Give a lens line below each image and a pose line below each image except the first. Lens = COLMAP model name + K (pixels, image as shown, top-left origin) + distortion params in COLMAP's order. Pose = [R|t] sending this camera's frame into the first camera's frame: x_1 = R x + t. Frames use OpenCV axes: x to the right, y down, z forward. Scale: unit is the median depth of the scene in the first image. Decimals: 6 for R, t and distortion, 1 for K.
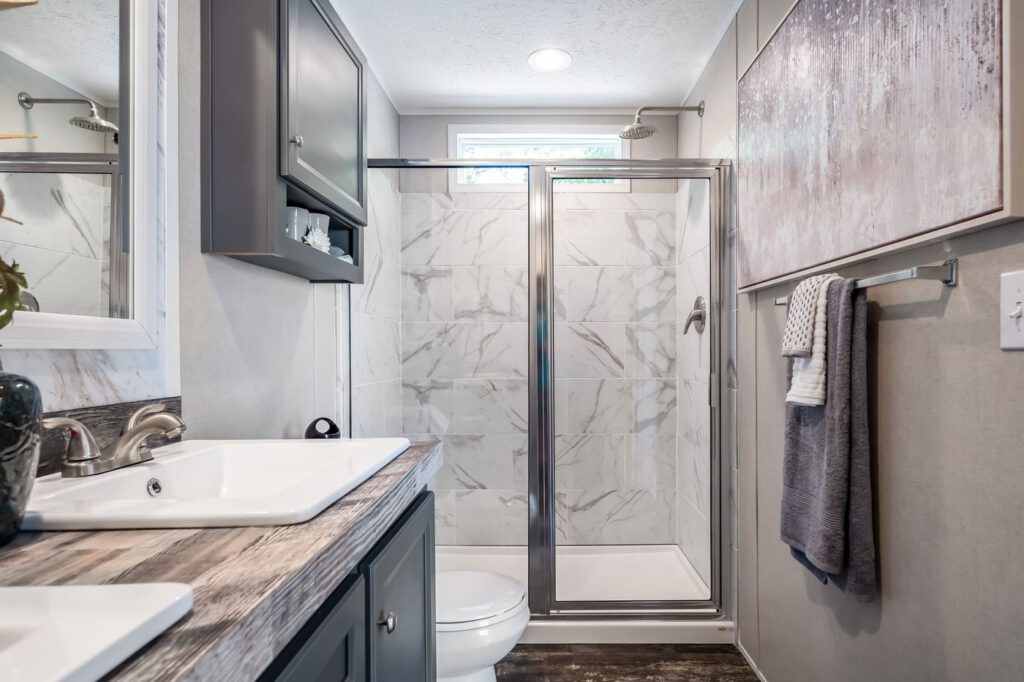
lens RADIAL K [[557.6, 0, 525.8], [0, 557.6, 360.5], [0, 0, 1]] dist [-0.003602, -0.001756]
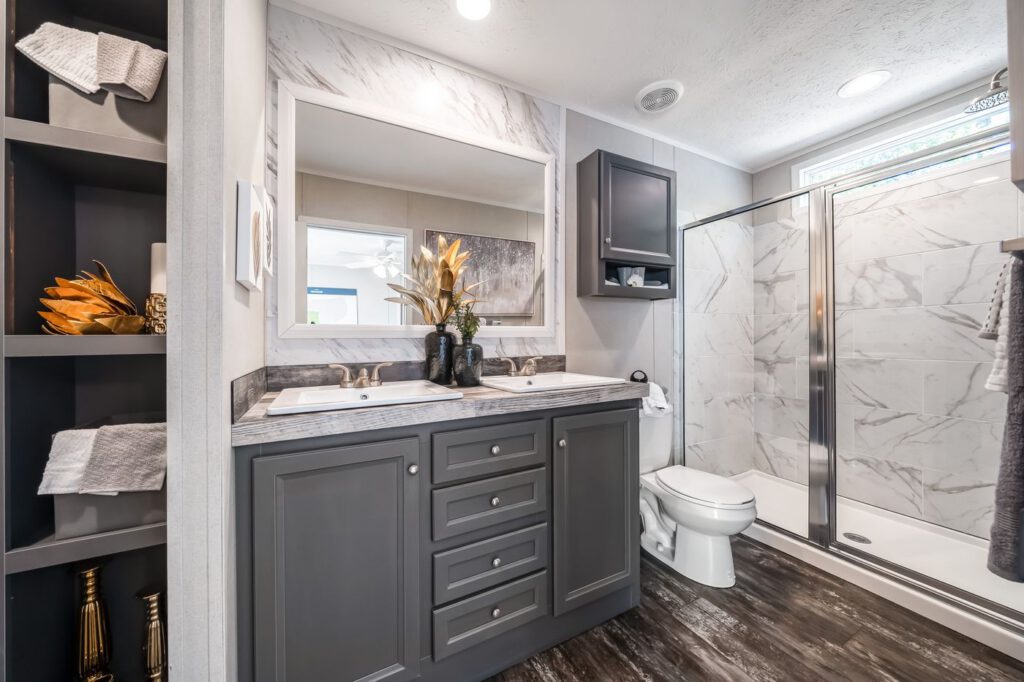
lens RADIAL K [[359.6, 0, 511.8], [0, 359.6, 339.0], [0, 0, 1]] dist [0.000830, 0.000151]
pose [[0.469247, -0.002411, -0.883063, 0.311336], [-0.005280, 0.999971, -0.005536, 0.000387], [0.883051, 0.007260, 0.469221, 0.004002]]
